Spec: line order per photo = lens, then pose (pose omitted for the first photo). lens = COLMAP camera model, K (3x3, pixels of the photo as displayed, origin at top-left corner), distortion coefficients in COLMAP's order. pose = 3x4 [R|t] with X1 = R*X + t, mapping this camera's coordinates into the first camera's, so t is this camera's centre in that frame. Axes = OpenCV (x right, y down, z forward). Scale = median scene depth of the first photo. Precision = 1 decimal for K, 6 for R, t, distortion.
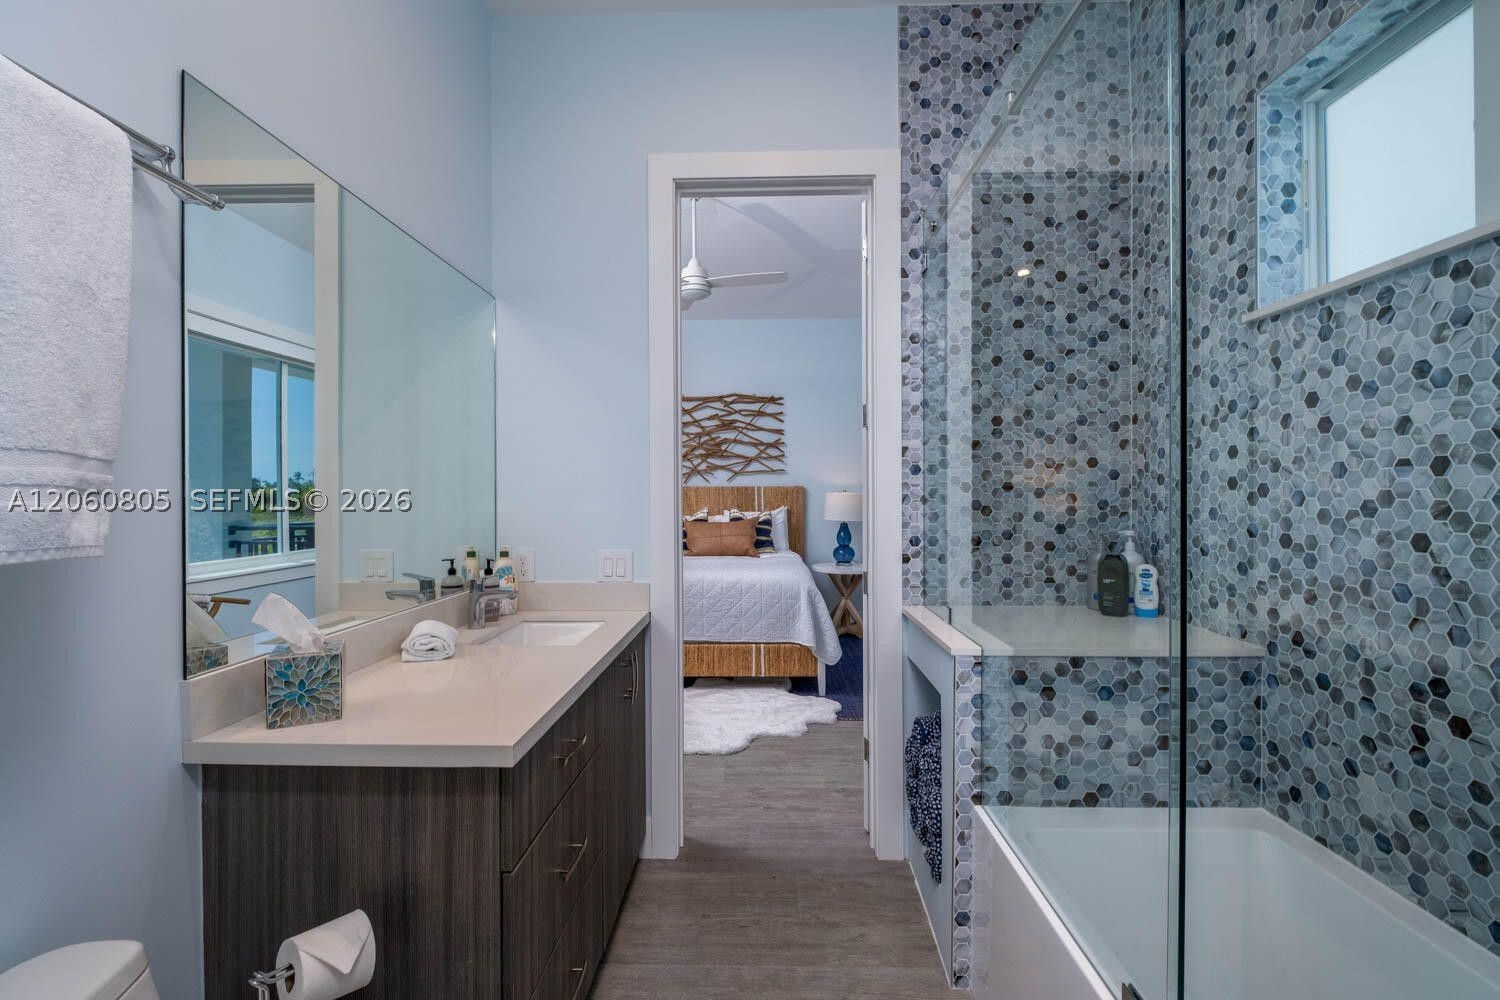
lens RADIAL K [[640.2, 0, 747.9], [0, 640.2, 495.6], [0, 0, 1]] dist [0.001703, -0.005203]
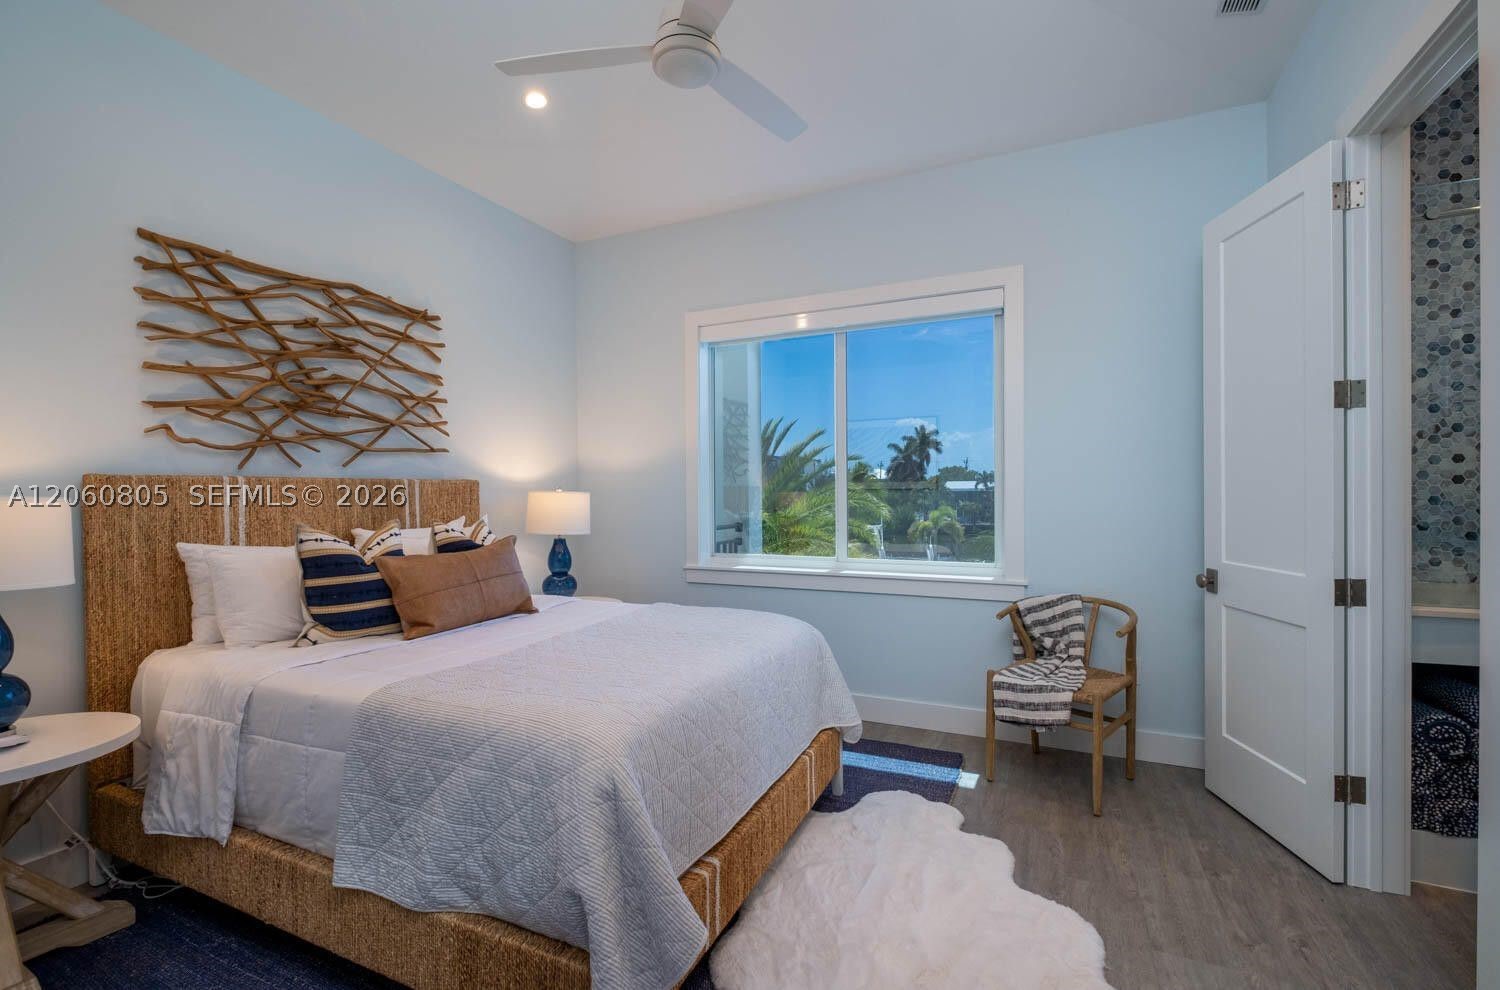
lens RADIAL K [[655.3, 0, 750.0], [0, 655.3, 495.0], [0, 0, 1]] dist [-0.012716, 0.000161]
pose [[0.398741, -0.003651, 0.917056, -1.603570], [0.007618, 0.999971, 0.000668, 0.004334], [-0.917032, 0.006720, 0.398757, 2.414773]]
